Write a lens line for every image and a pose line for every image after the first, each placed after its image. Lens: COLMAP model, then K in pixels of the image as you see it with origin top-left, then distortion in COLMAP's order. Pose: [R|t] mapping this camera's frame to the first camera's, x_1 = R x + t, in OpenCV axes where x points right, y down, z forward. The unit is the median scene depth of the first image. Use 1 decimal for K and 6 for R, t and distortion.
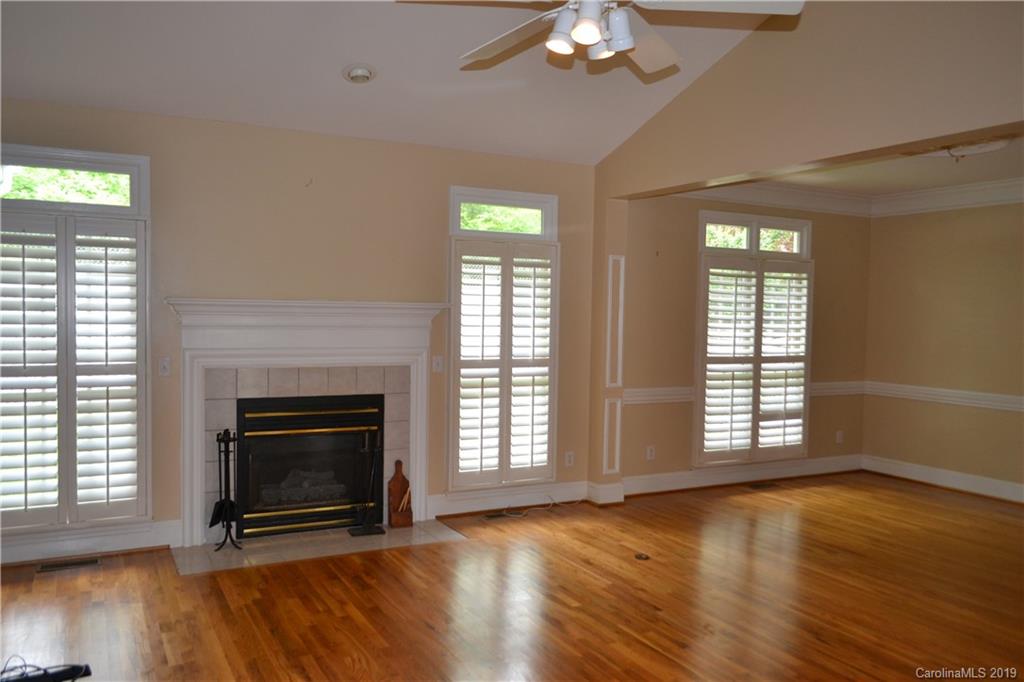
lens RADIAL K [[809.8, 0, 511.7], [0, 809.8, 350.4], [0, 0, 1]] dist [-0.017068, -0.006595]
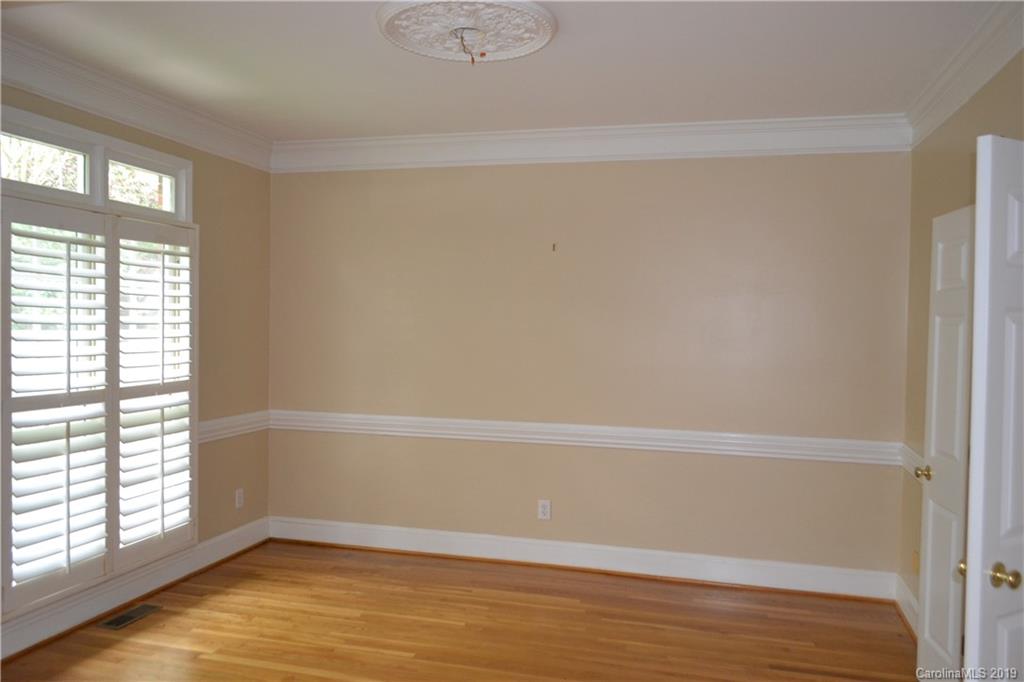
lens RADIAL K [[809.8, 0, 520.3], [0, 809.8, 343.5], [0, 0, 1]] dist [-0.017068, -0.006595]
pose [[0.677108, -0.029532, 0.735291, 0.086737], [0.036432, 0.999314, 0.006587, -0.017115], [-0.734981, 0.022328, 0.677719, 0.414323]]
